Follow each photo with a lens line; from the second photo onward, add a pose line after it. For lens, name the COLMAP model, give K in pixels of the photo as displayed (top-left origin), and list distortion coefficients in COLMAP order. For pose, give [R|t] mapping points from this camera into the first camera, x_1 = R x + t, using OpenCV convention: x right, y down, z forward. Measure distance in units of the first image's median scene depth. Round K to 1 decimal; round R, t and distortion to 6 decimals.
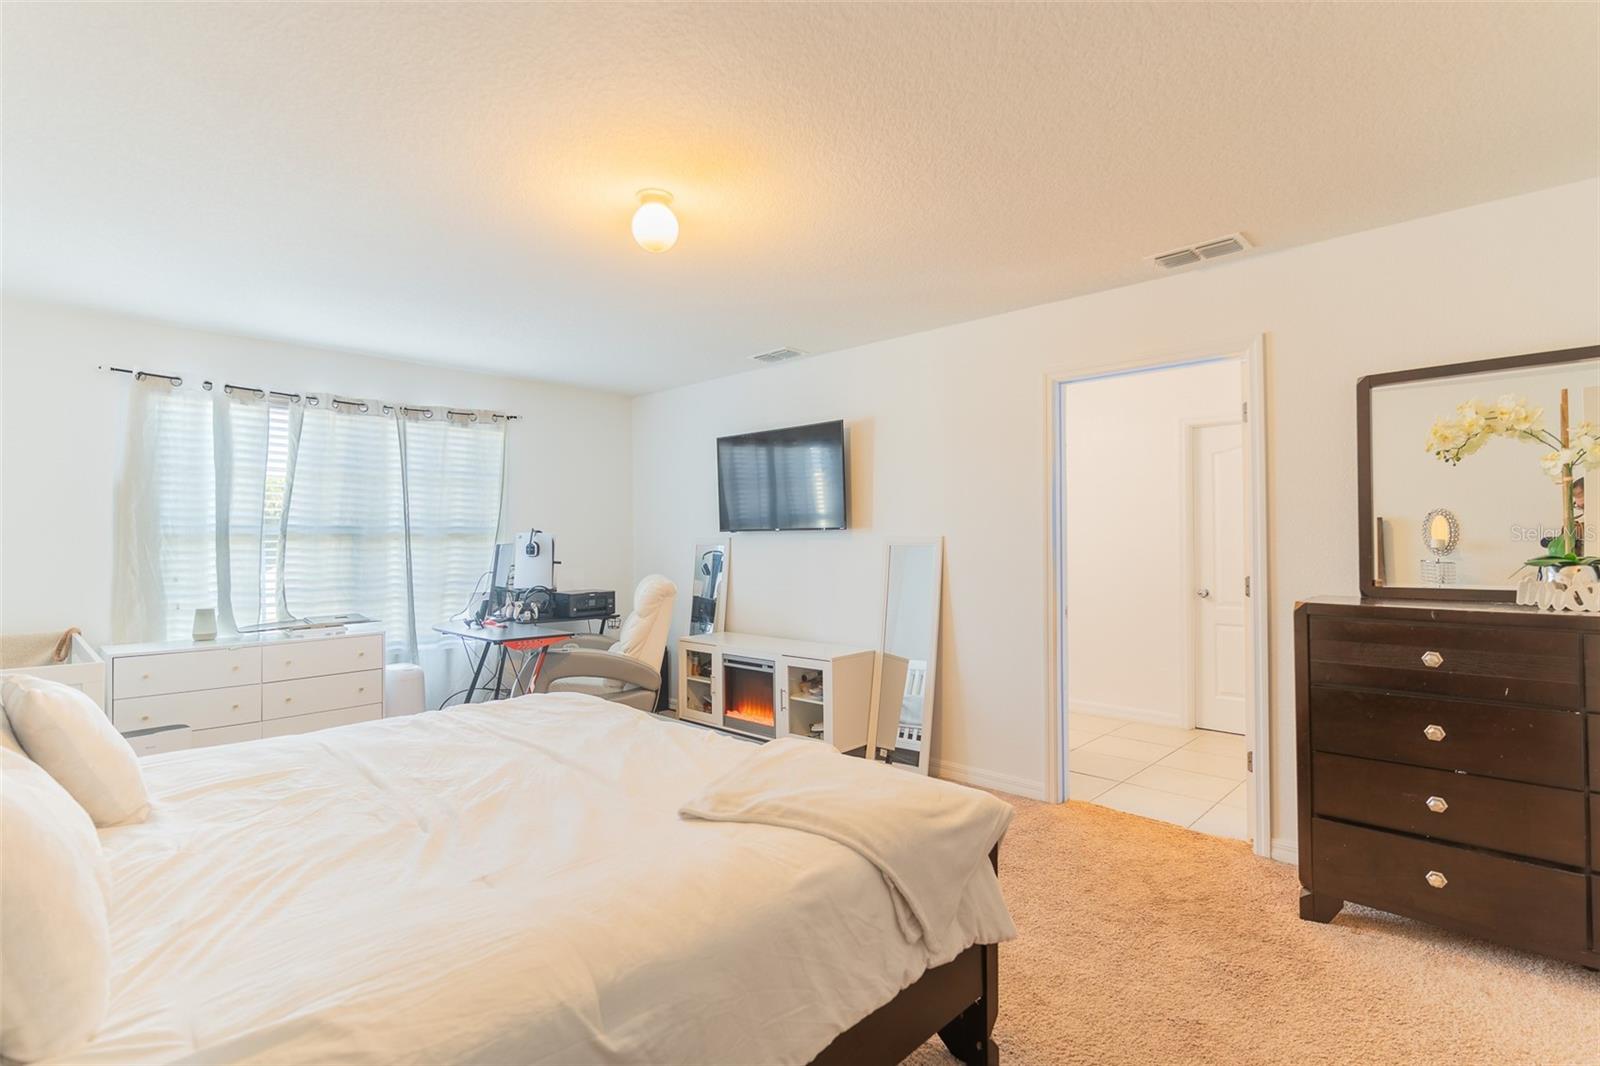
lens RADIAL K [[762.7, 0, 796.9], [0, 762.7, 533.9], [0, 0, 1]] dist [0.000433, 0.000628]
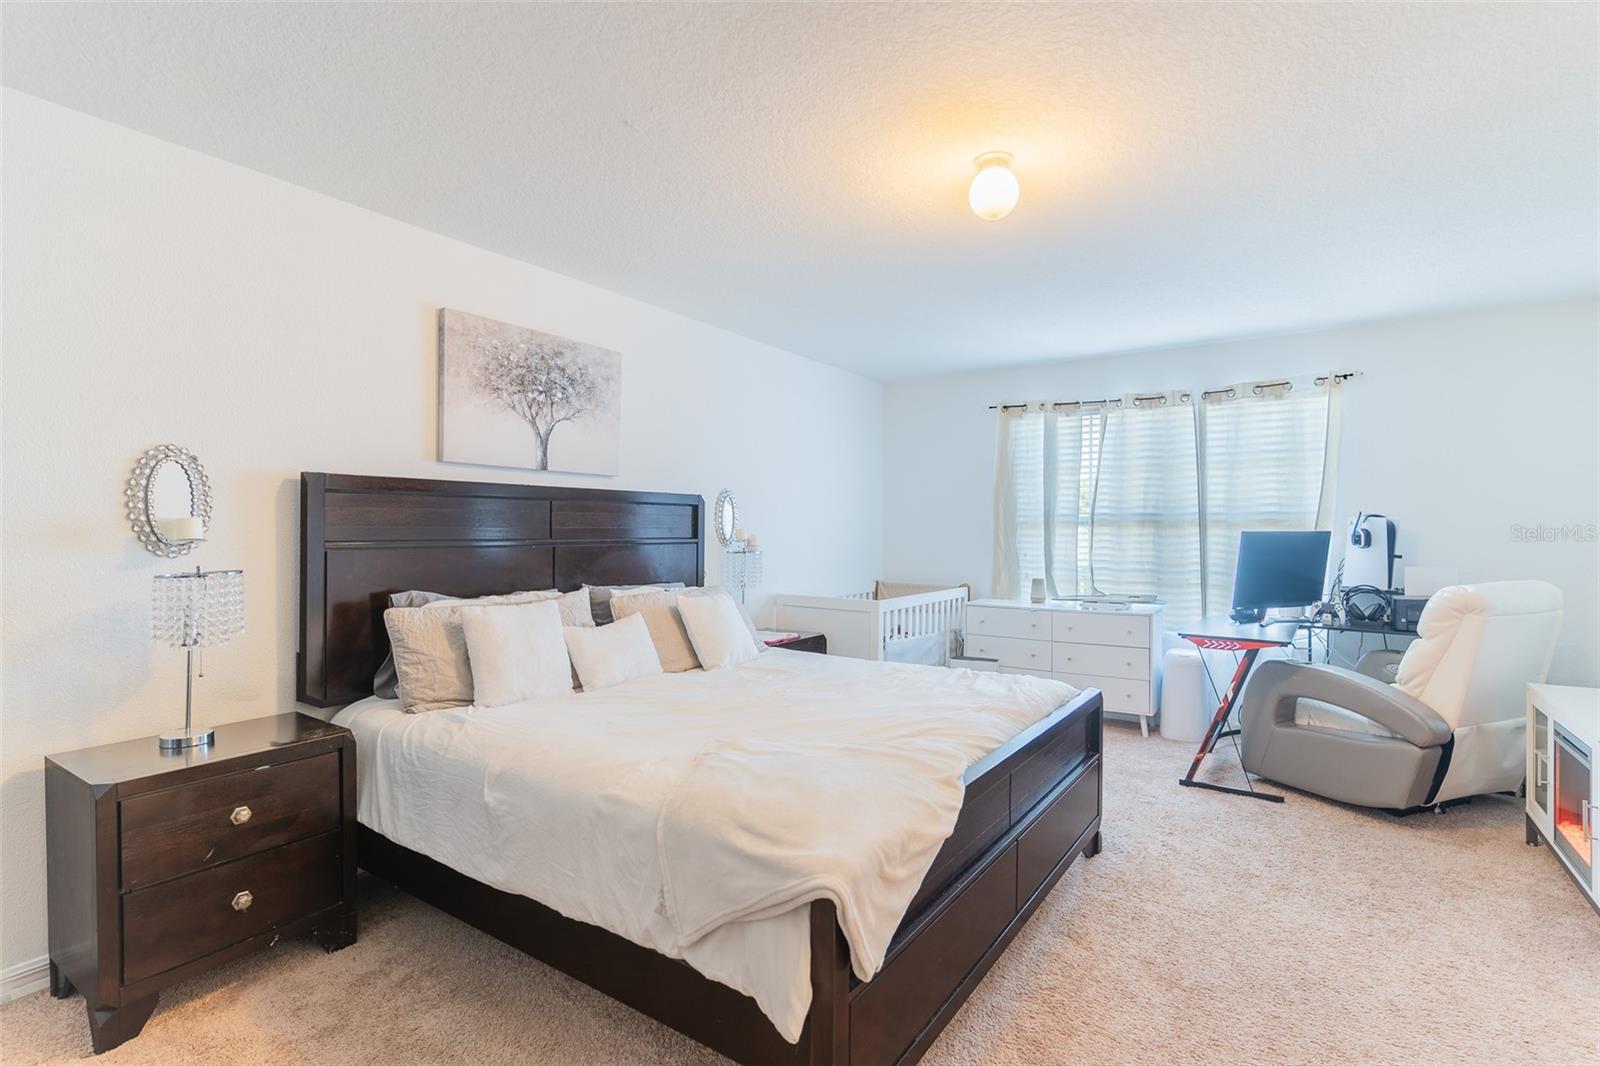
lens RADIAL K [[762.7, 0, 796.2], [0, 762.7, 534.2], [0, 0, 1]] dist [0.000433, 0.000628]
pose [[0.166671, 0.009693, -0.985965, 0.389770], [0.004276, 0.999935, 0.010553, 0.005711], [0.986003, -0.005975, 0.166618, 0.333055]]
